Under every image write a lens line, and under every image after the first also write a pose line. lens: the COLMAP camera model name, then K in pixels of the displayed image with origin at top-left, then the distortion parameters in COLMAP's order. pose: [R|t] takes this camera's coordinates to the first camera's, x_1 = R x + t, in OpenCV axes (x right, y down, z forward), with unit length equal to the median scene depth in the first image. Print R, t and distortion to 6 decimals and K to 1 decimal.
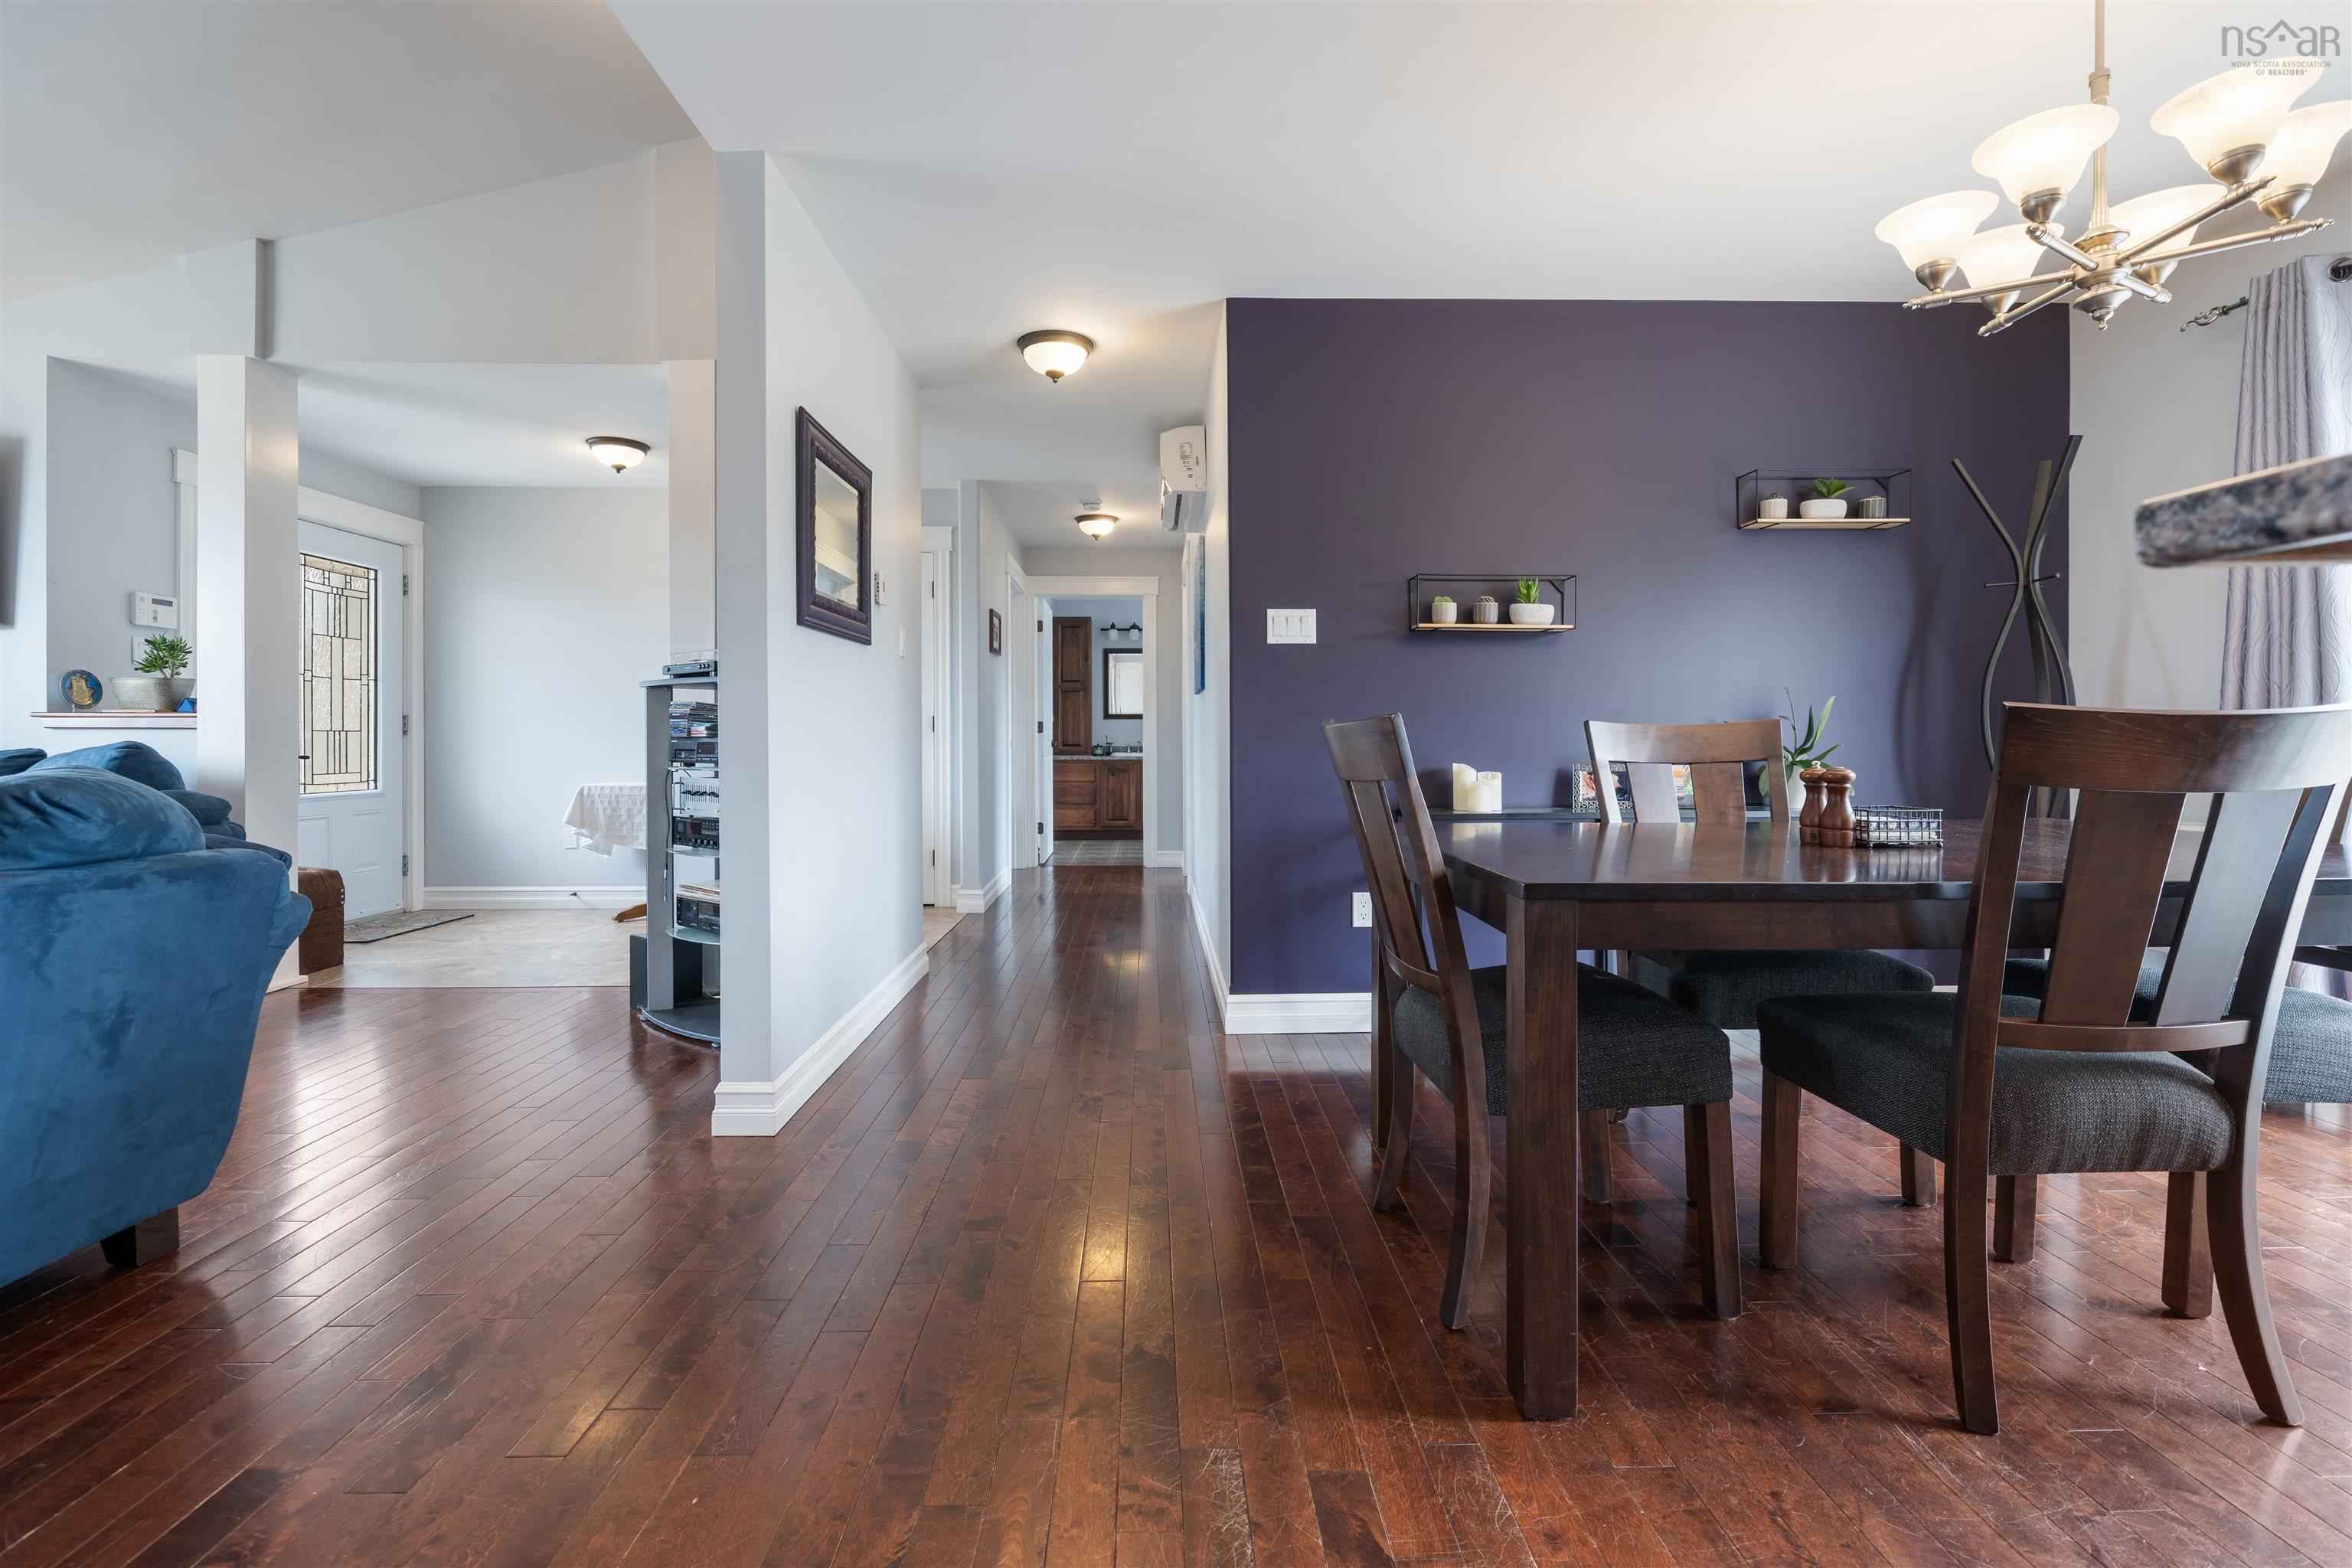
lens RADIAL K [[1047.4, 0, 1175.7], [0, 1047.4, 741.7], [0, 0, 1]] dist [0.000395, 0.000037]
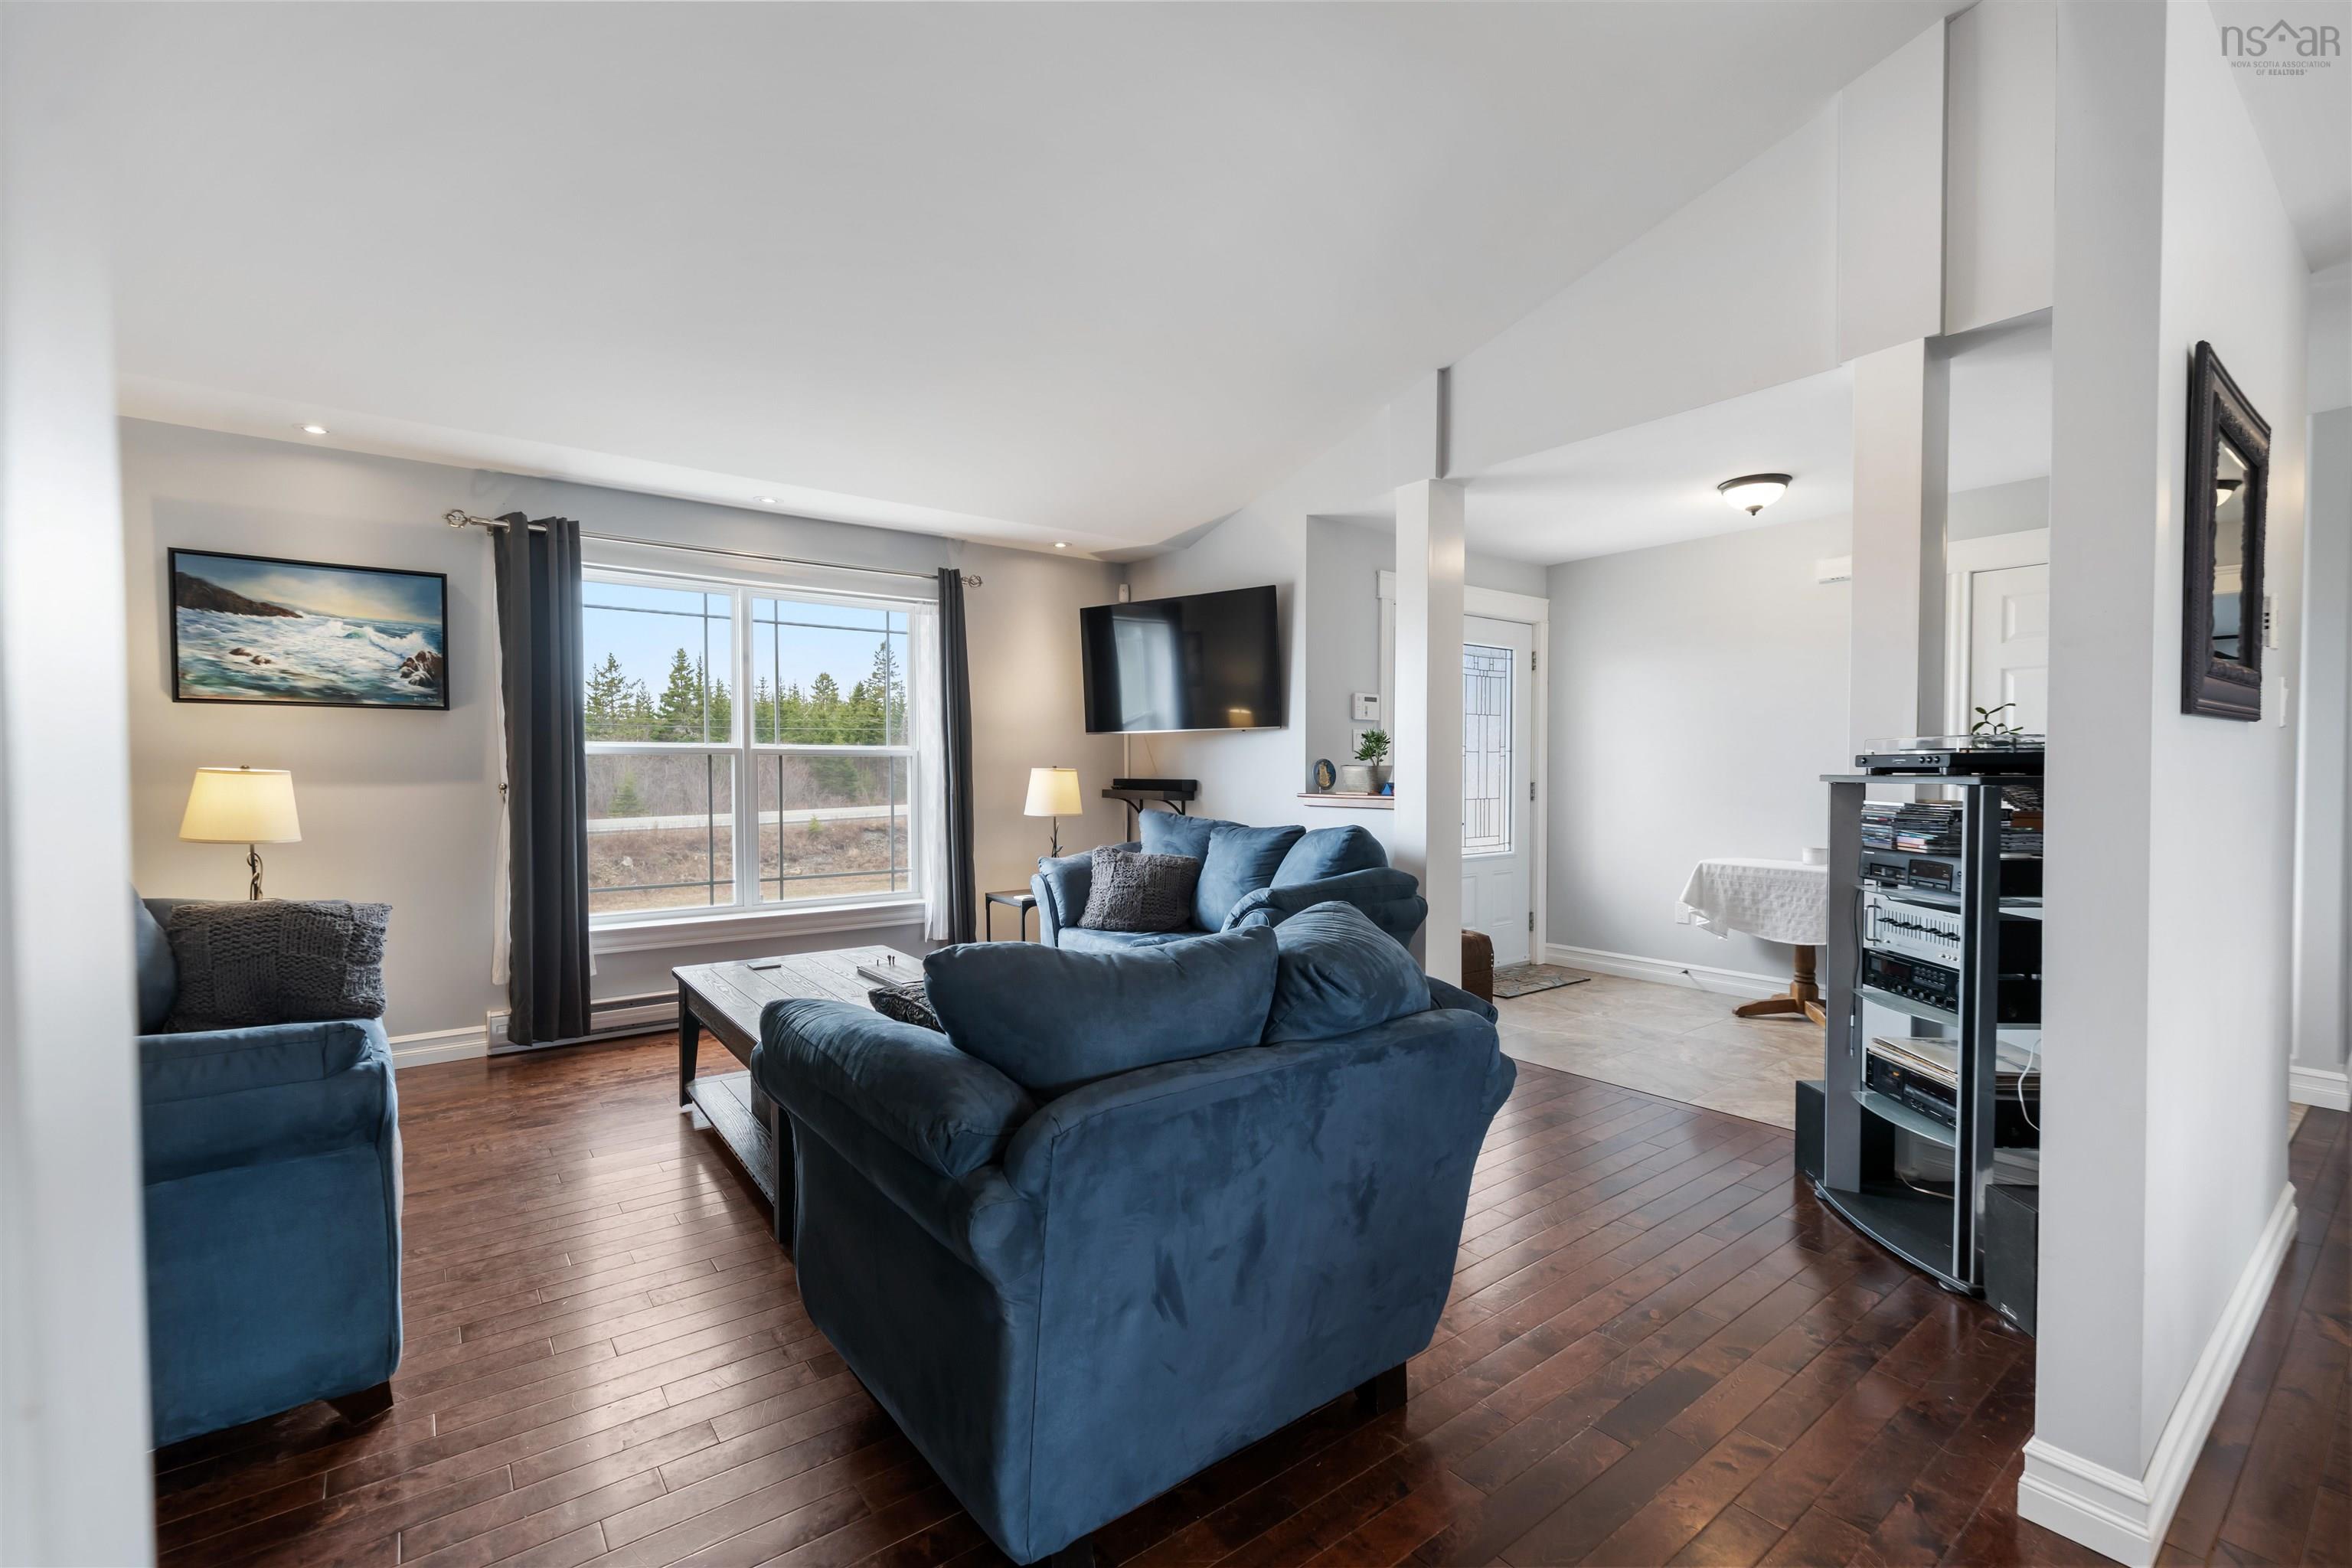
lens RADIAL K [[1013.3, 0, 1175.7], [0, 1013.3, 793.7], [0, 0, 1]] dist [0.000253, 0.000054]
pose [[0.587343, 0.019415, -0.809105, -0.160289], [-0.000551, 0.999722, 0.023589, -0.055508], [0.809338, -0.013409, 0.587190, 0.137127]]
